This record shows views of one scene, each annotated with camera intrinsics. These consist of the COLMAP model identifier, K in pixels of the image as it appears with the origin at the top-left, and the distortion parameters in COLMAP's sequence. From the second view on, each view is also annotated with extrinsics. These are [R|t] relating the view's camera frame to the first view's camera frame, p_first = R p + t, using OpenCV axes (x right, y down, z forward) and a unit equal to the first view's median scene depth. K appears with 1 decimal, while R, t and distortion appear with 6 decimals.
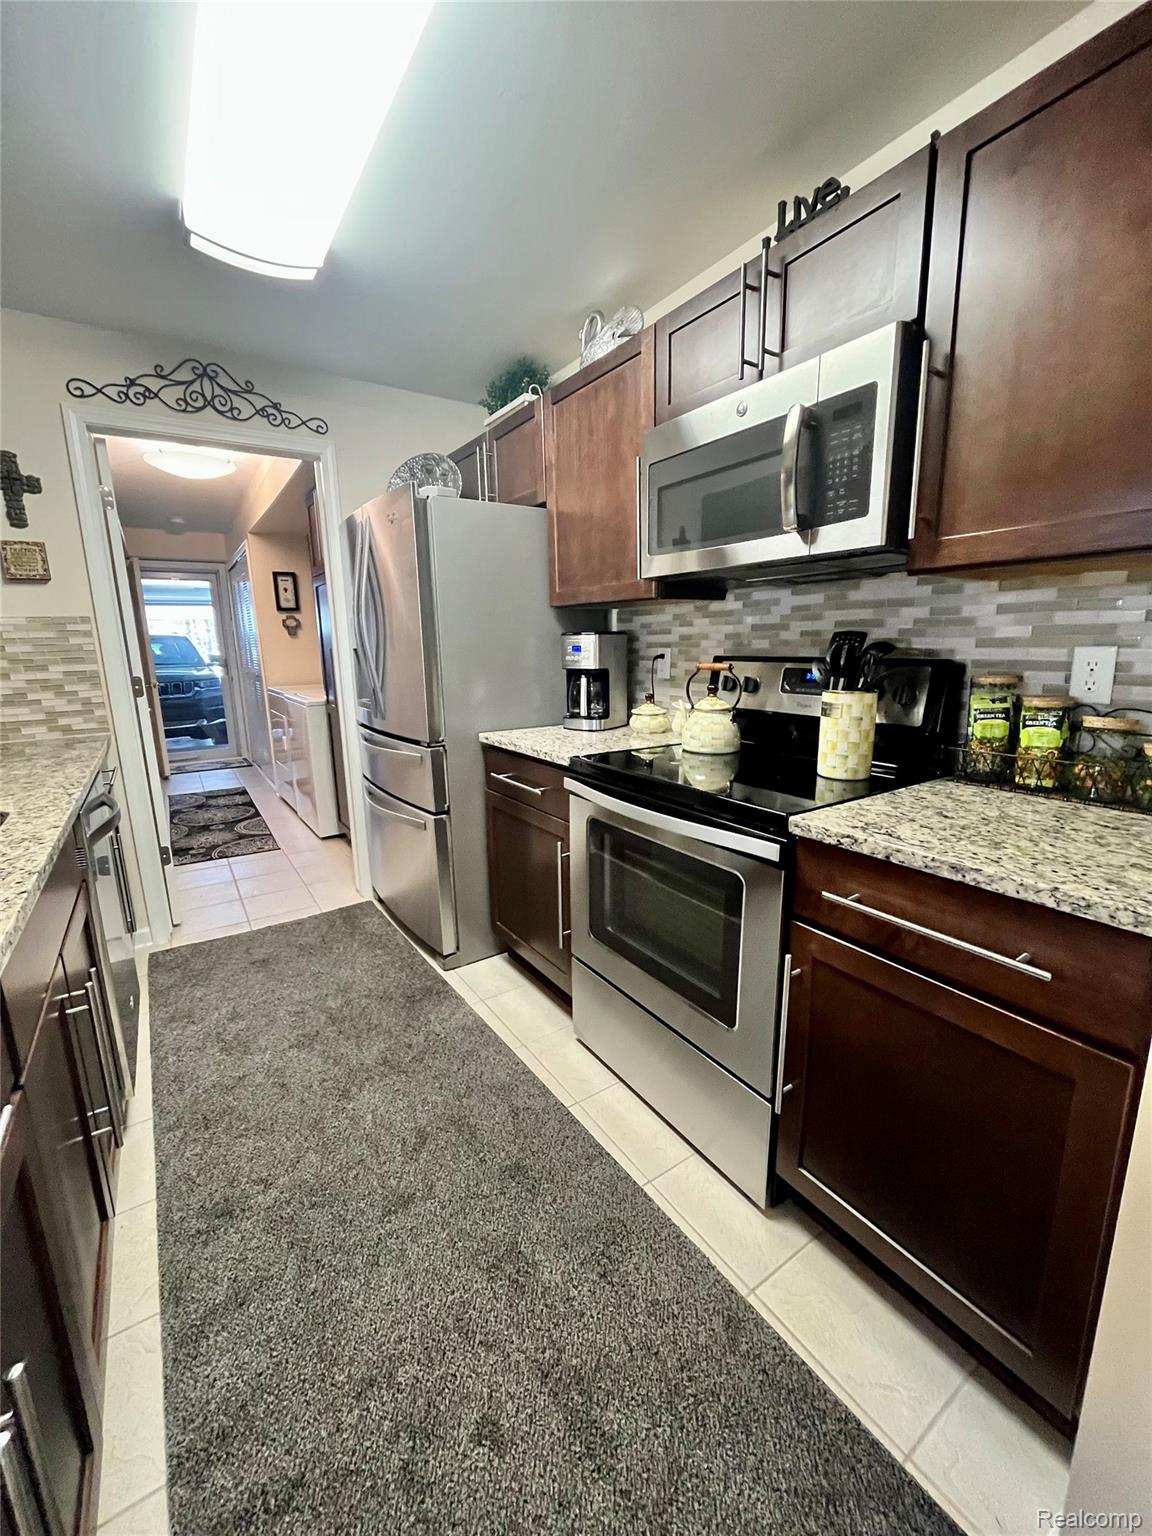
lens RADIAL K [[623.0, 0, 579.1], [0, 623.0, 768.1], [0, 0, 1]] dist [-0.002461, -0.000073]
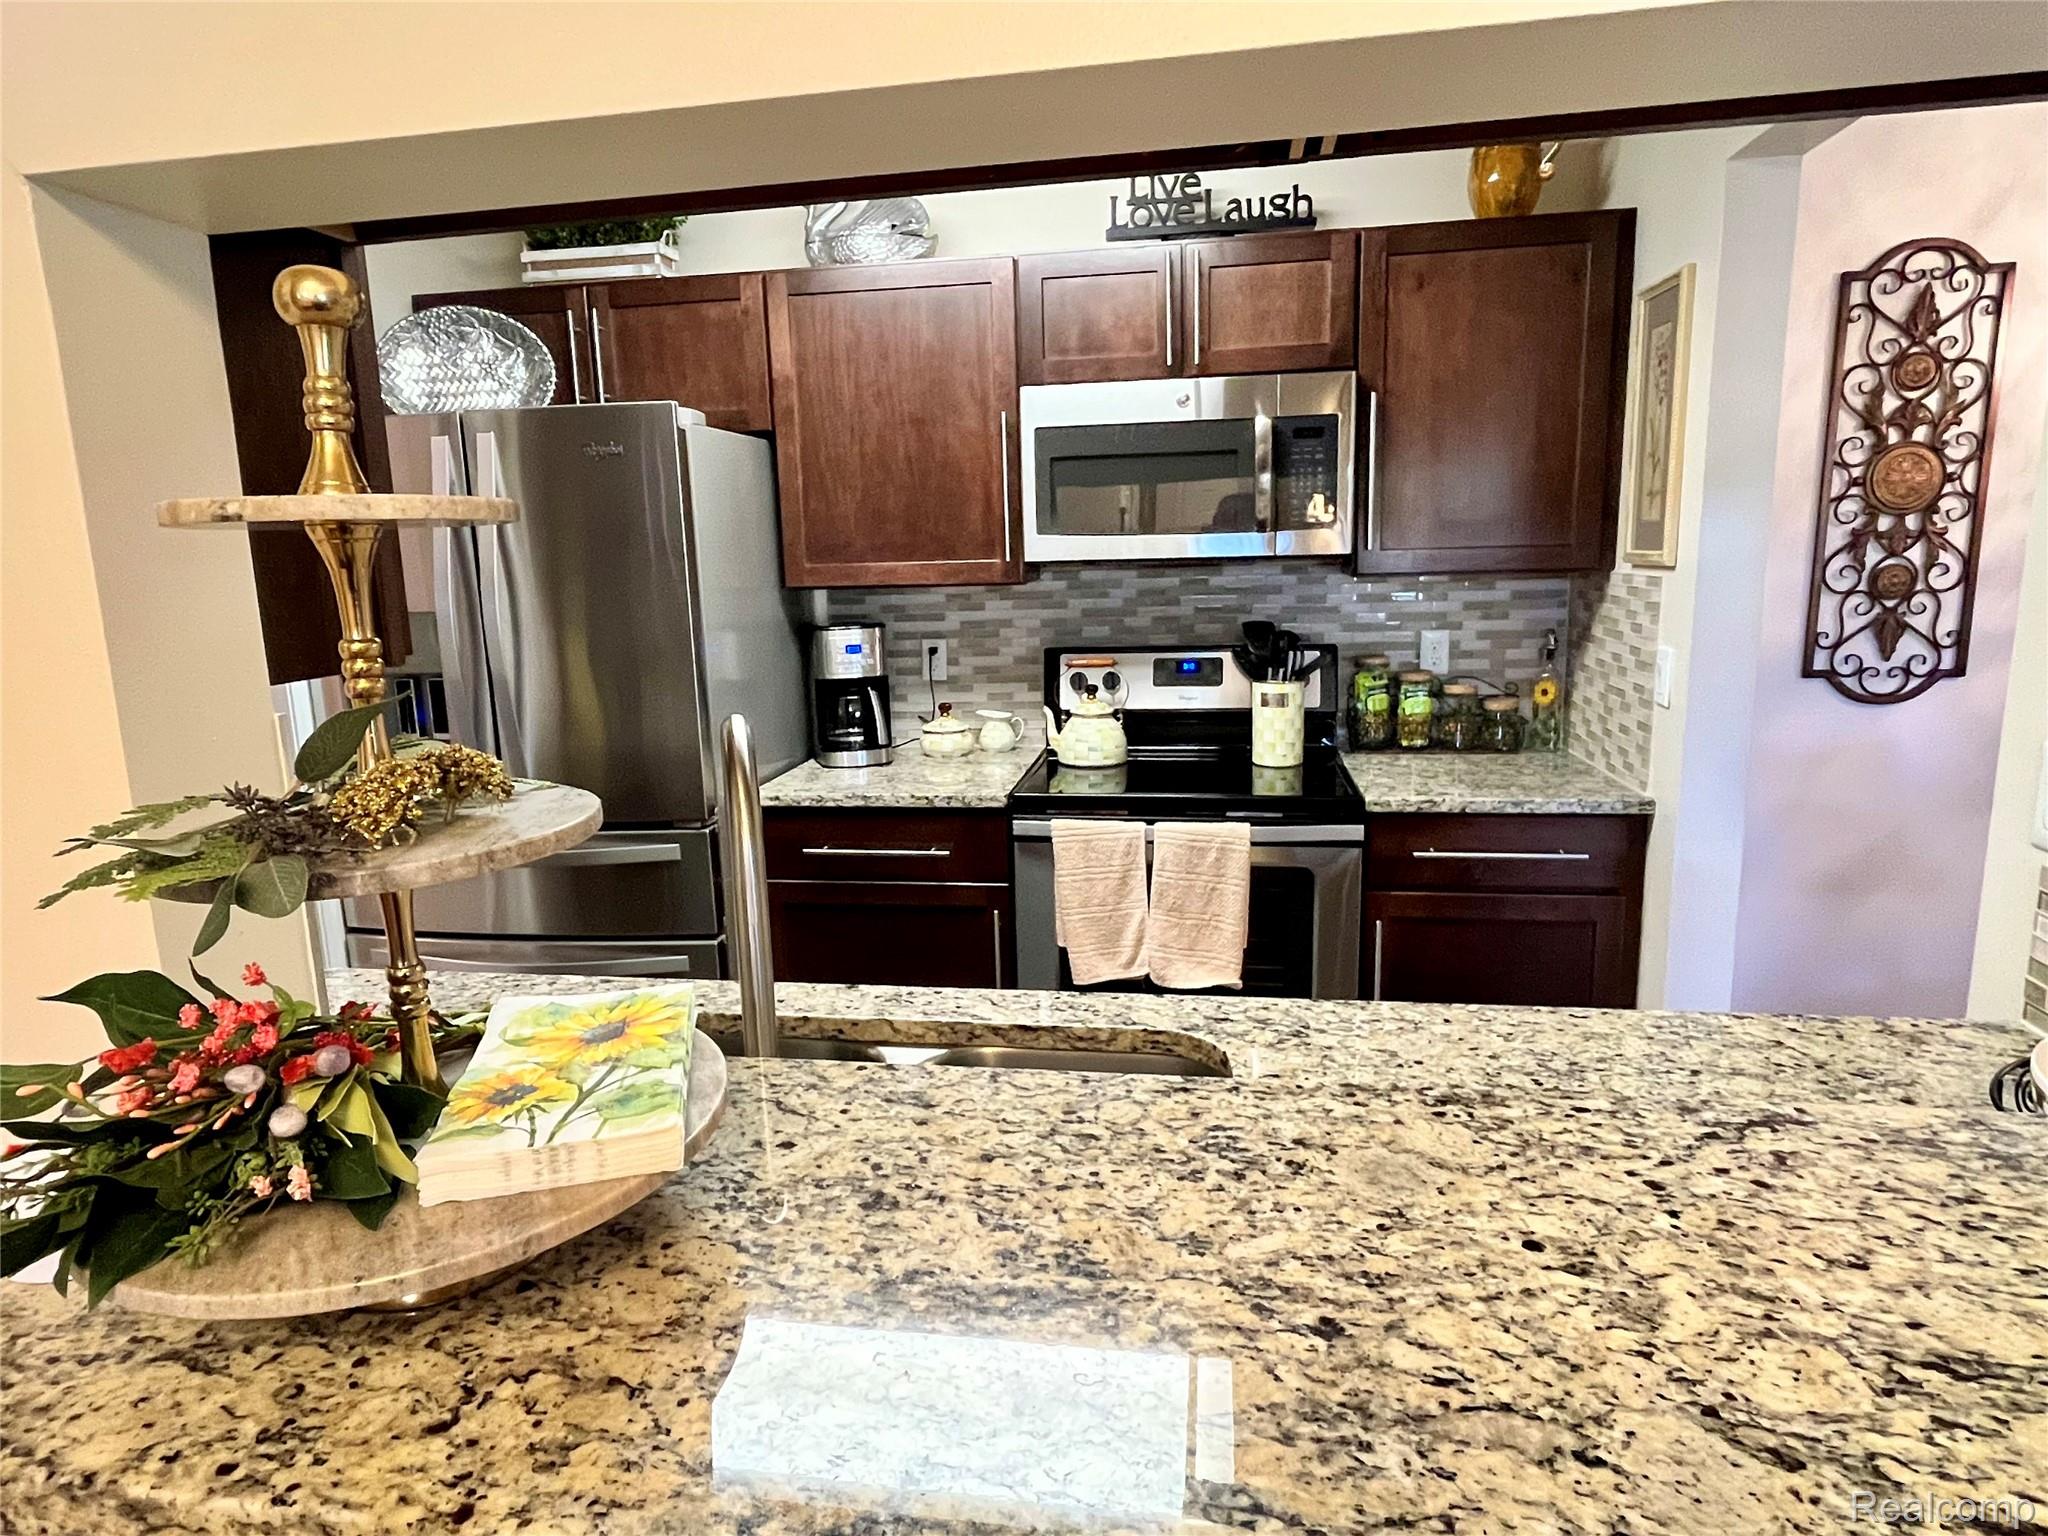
lens RADIAL K [[1155.3, 0, 1026.7], [0, 1155.3, 766.5], [0, 0, 1]] dist [0.002061, 0.000027]
pose [[0.681392, -0.138949, 0.718608, -1.351778], [0.164157, 0.985815, 0.034961, -0.129947], [-0.713272, 0.094142, 0.694536, -0.008562]]
